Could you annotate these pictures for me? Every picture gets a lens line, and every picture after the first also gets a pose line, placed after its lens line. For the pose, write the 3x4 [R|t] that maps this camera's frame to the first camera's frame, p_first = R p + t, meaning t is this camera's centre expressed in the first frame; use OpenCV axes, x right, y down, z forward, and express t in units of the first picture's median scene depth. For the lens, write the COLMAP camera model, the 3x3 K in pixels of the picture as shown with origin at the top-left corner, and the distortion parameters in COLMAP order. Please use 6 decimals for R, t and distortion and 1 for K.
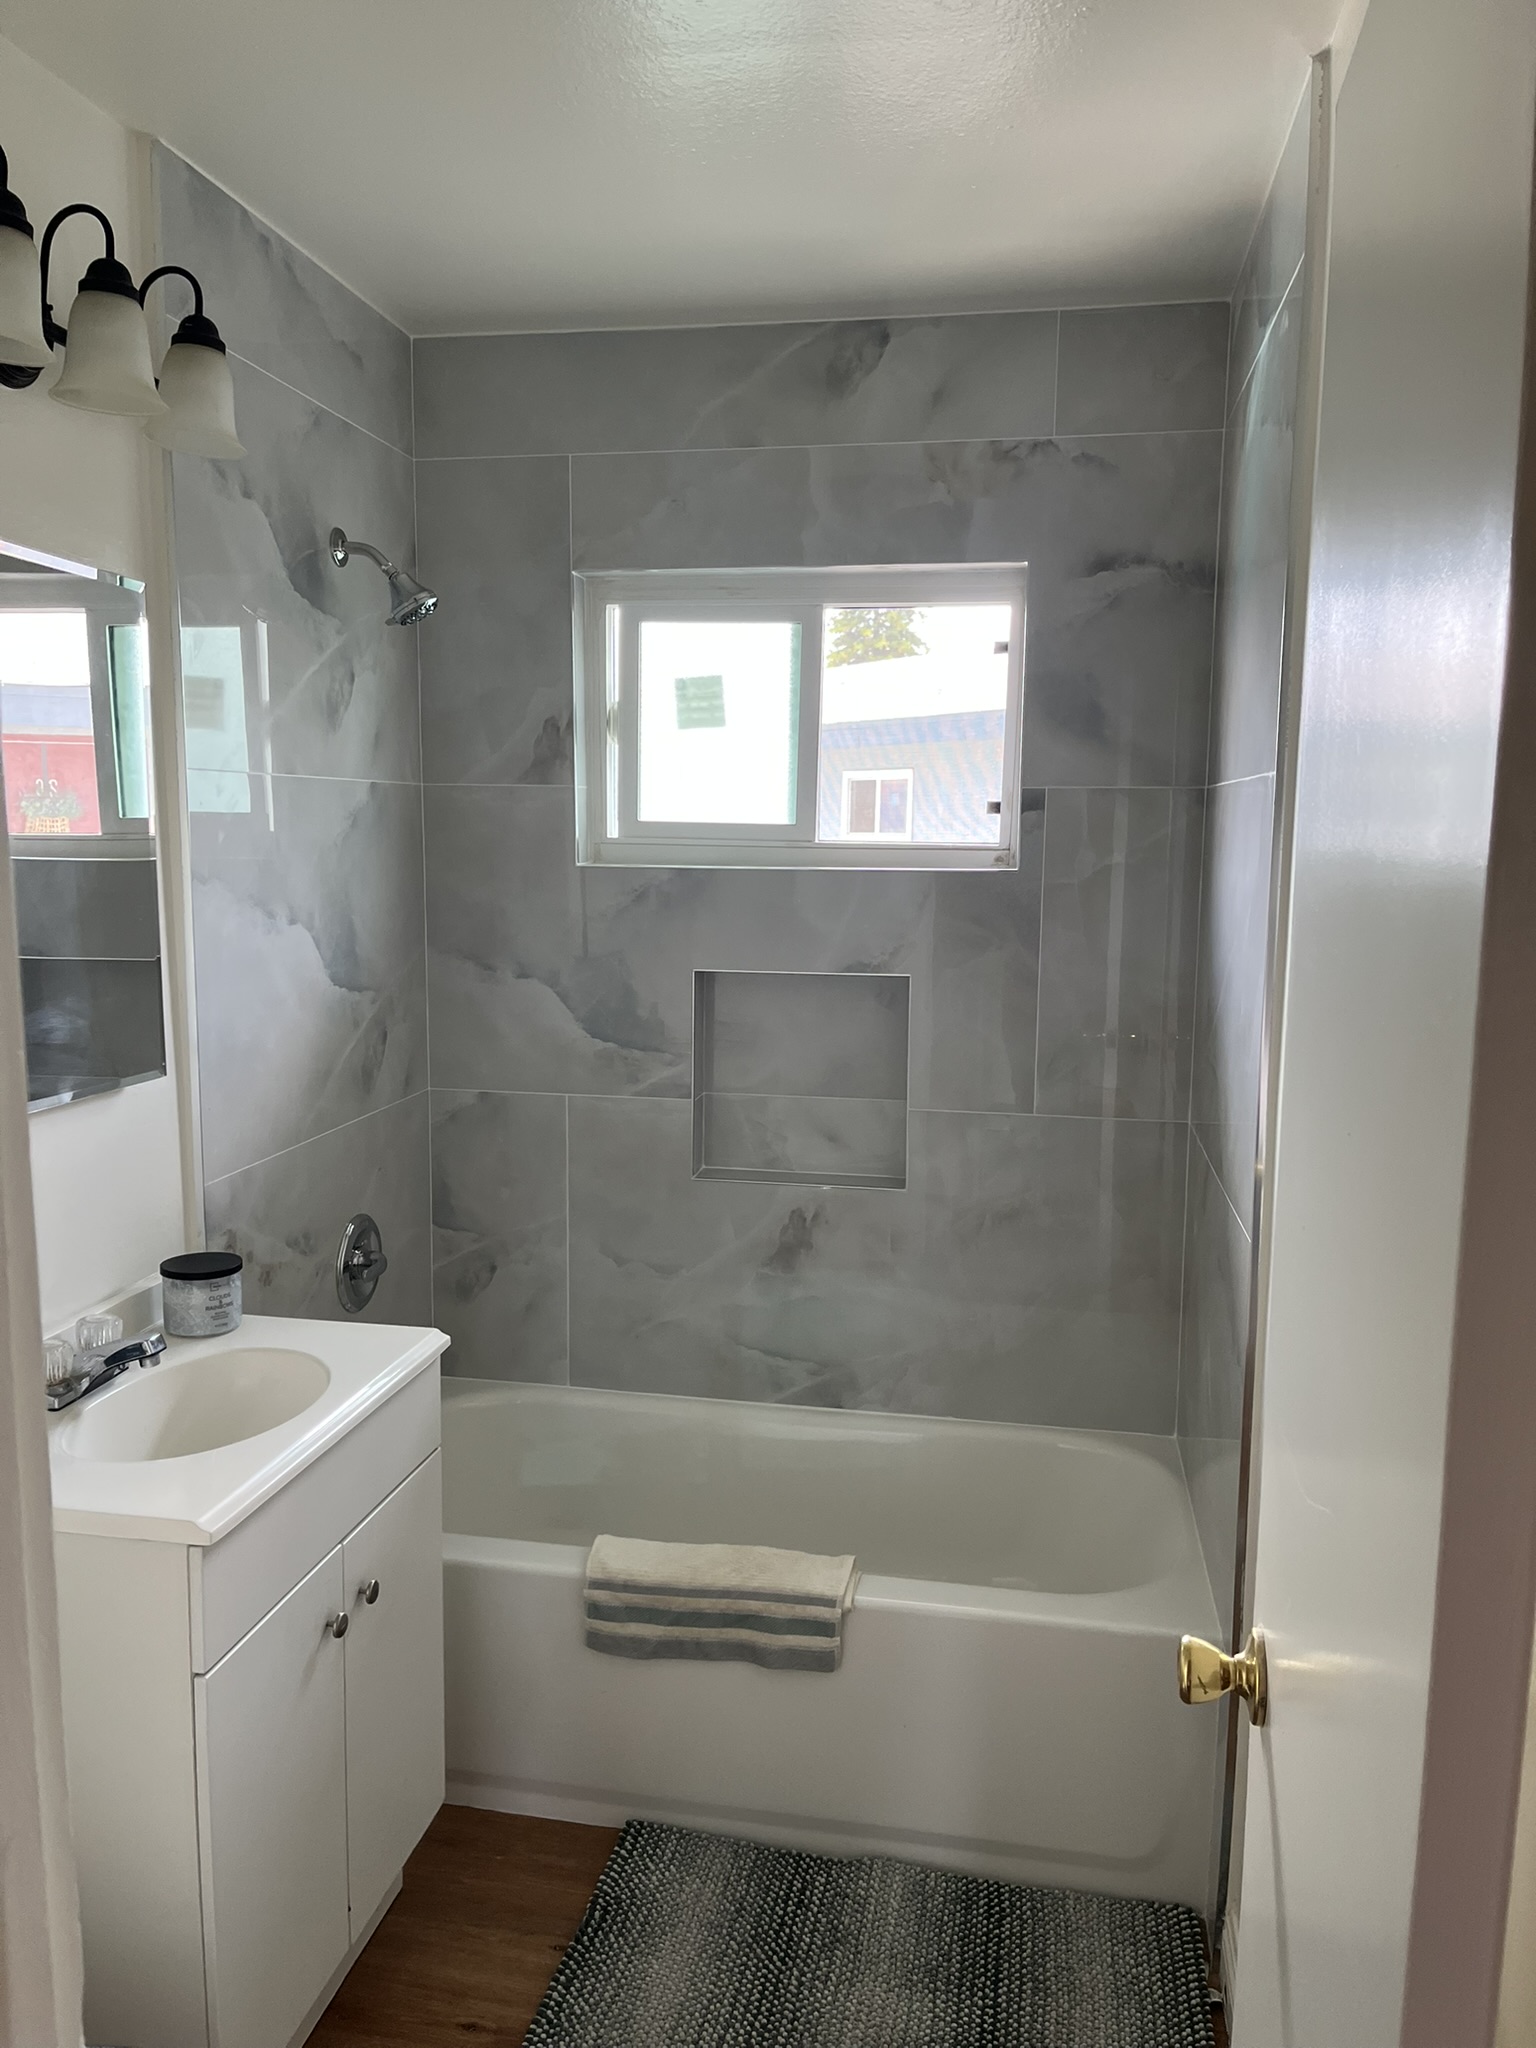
lens RADIAL K [[1542.1, 0, 774.2], [0, 1542.1, 1029.3], [0, 0, 1]] dist [0.069912, -0.091177]
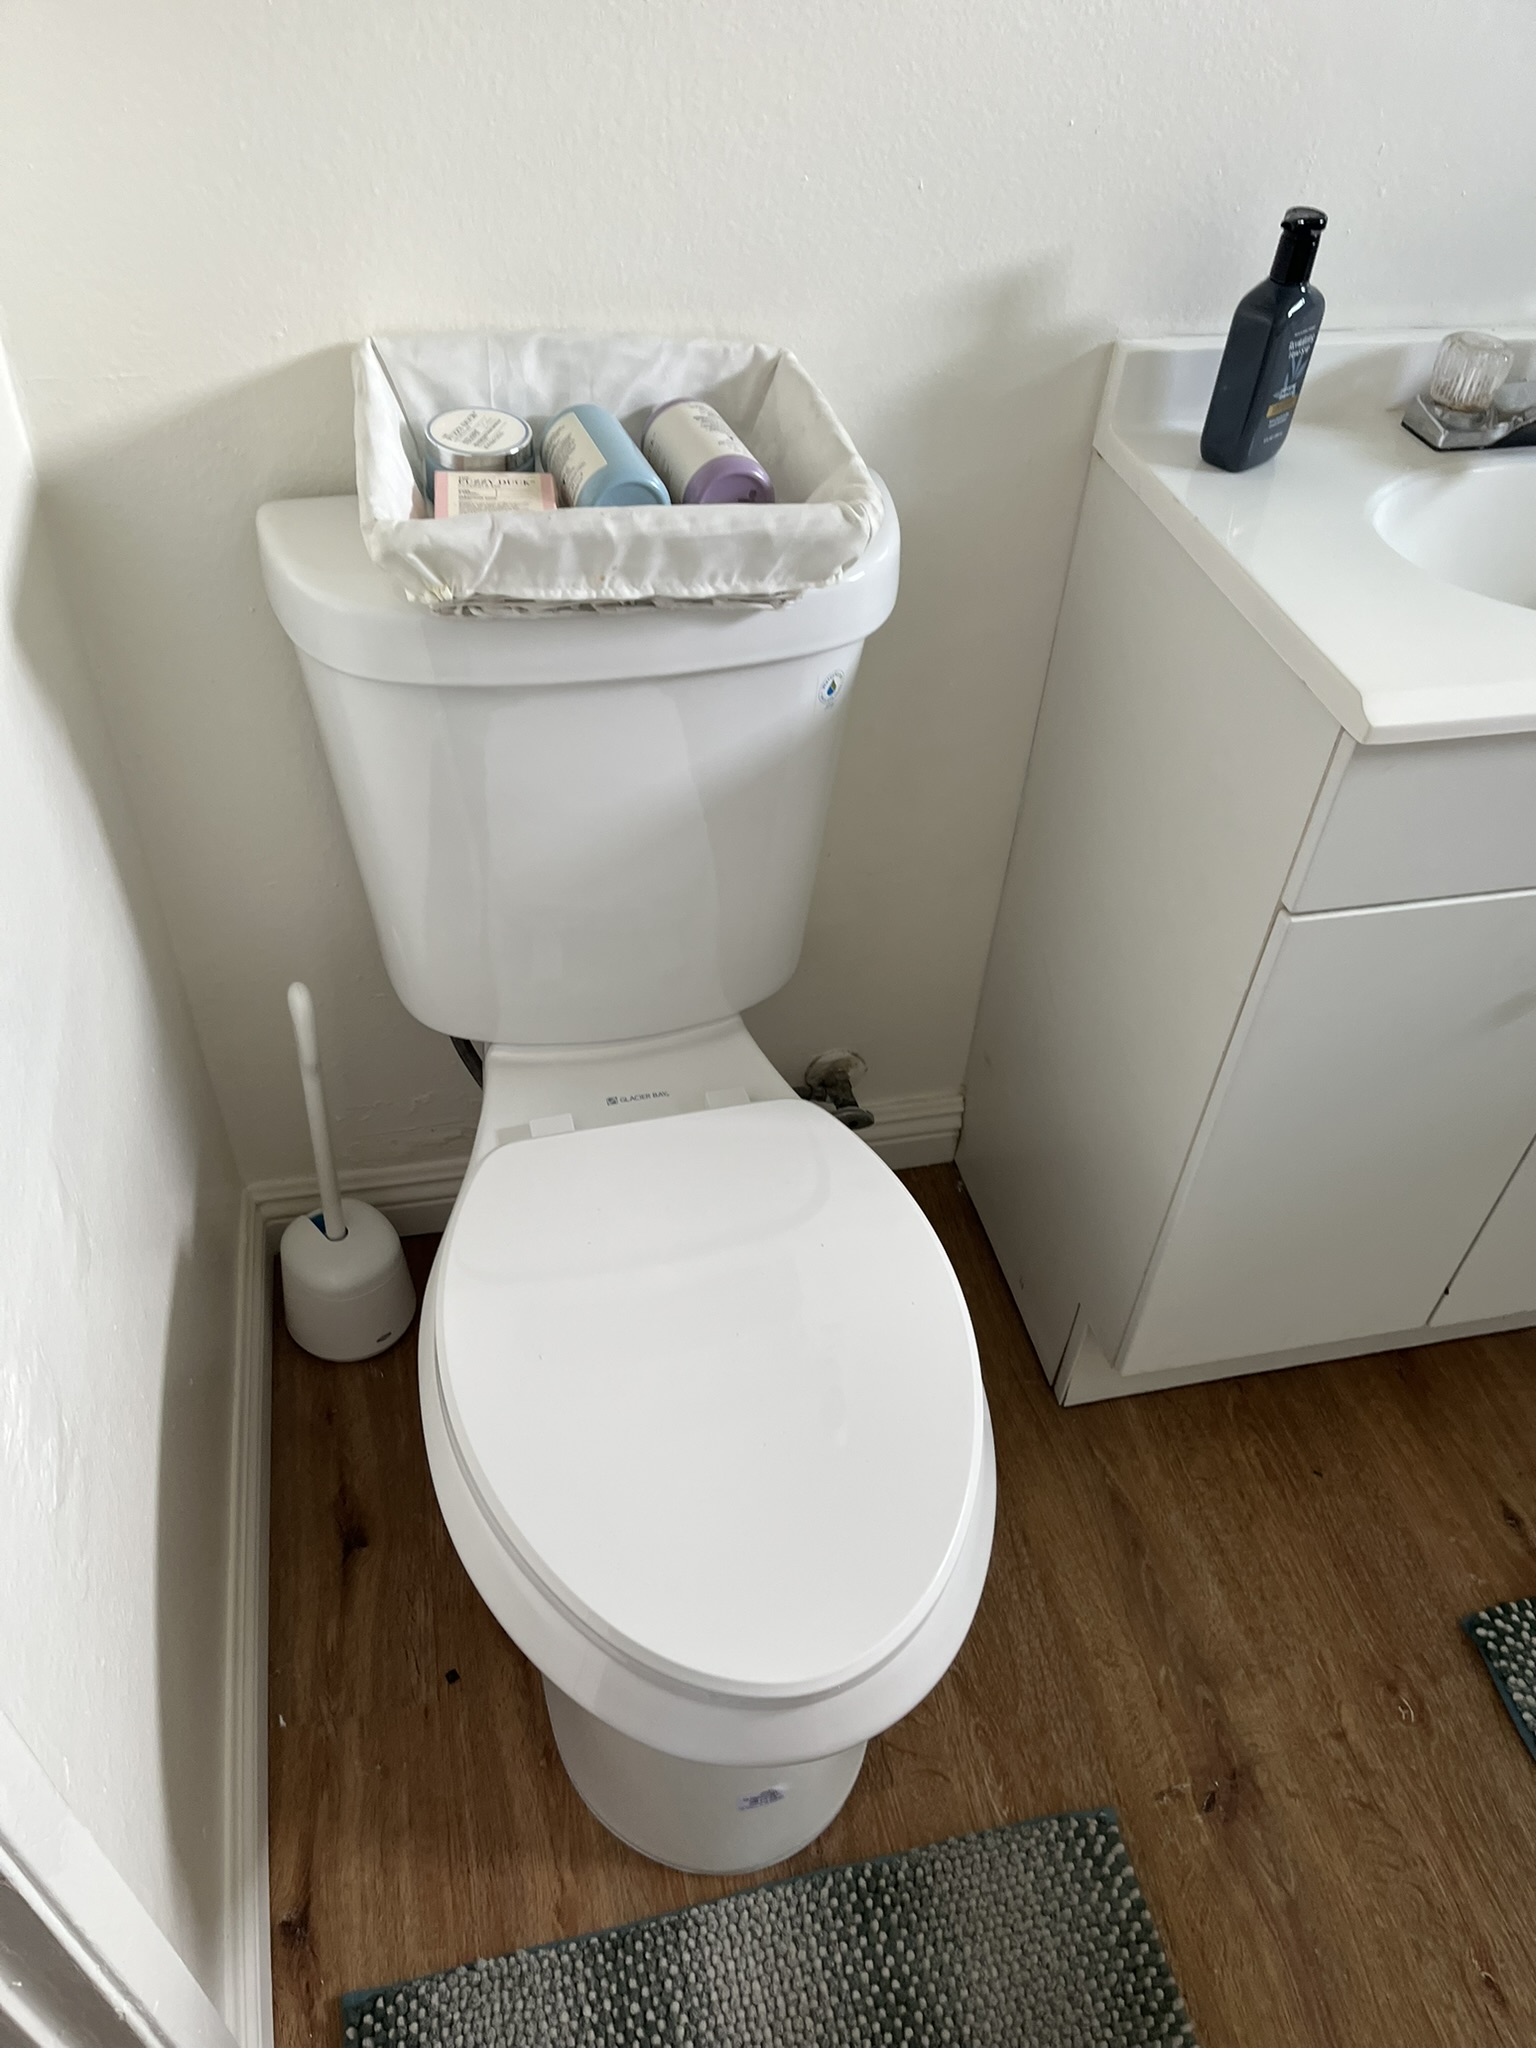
lens RADIAL K [[1542.1, 0, 768.5], [0, 1542.1, 1027.6], [0, 0, 1]] dist [0.069912, -0.091177]
pose [[0.402346, 0.633320, -0.661078, 0.003770], [-0.164544, 0.760371, 0.628300, 0.057727], [0.900579, -0.144017, 0.410141, 0.395298]]
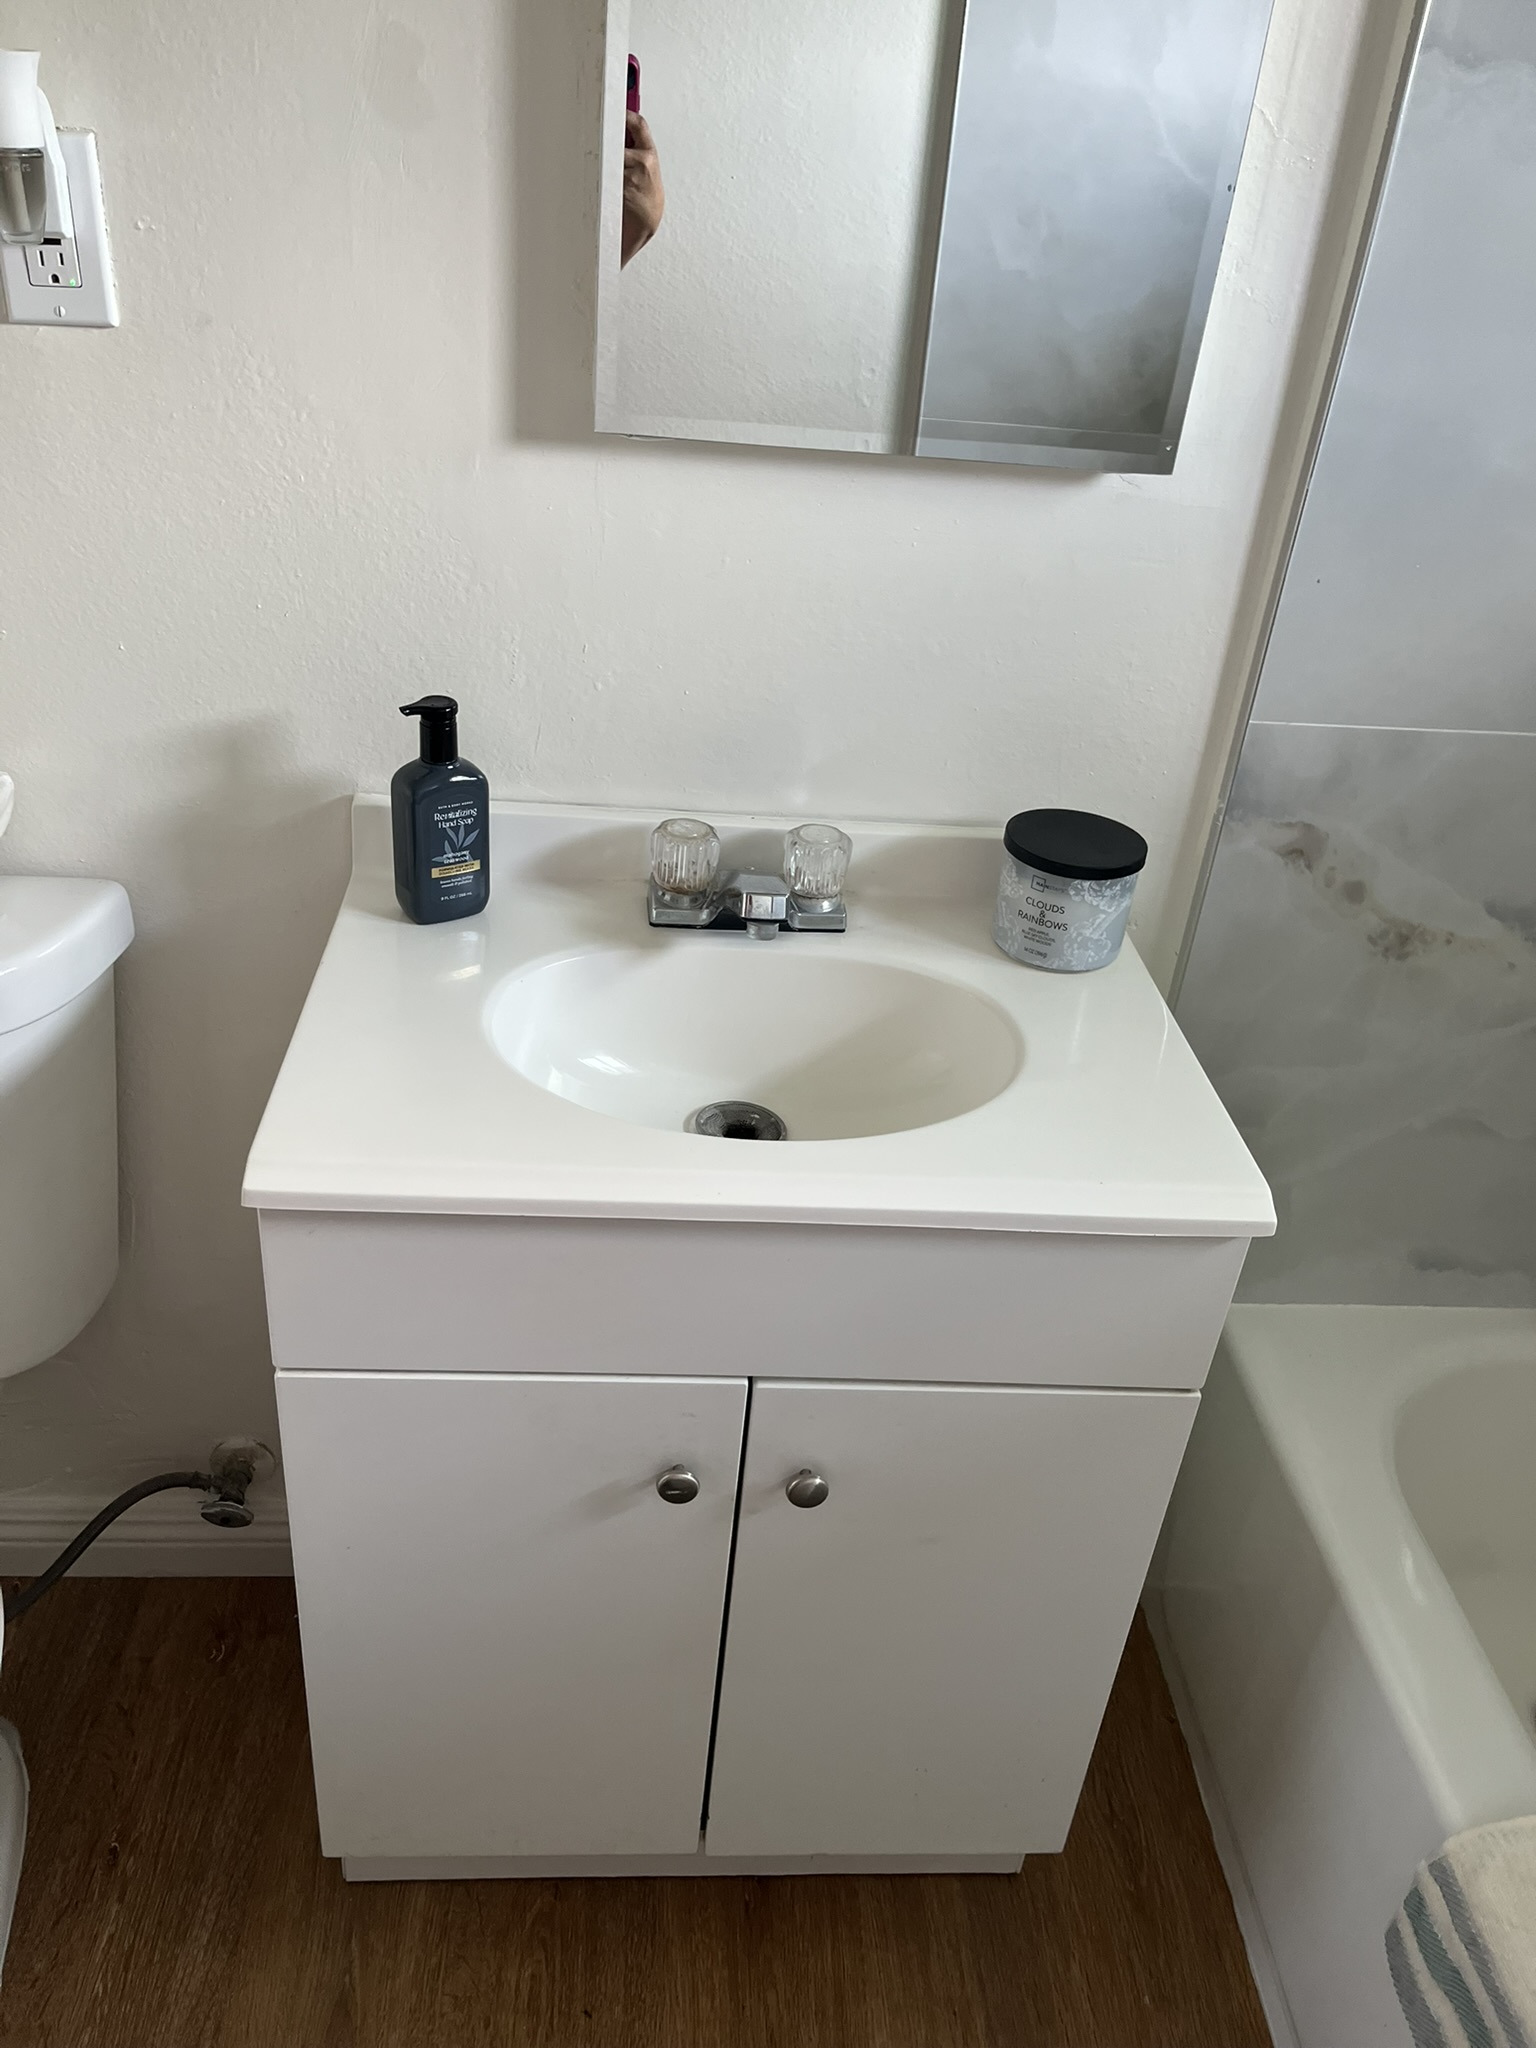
lens RADIAL K [[1542.1, 0, 773.4], [0, 1542.1, 1035.3], [0, 0, 1]] dist [0.069912, -0.091177]
pose [[0.241819, 0.512283, -0.824069, 0.096026], [-0.202257, 0.857231, 0.473547, -0.028806], [0.949008, 0.052161, 0.310908, 0.738304]]
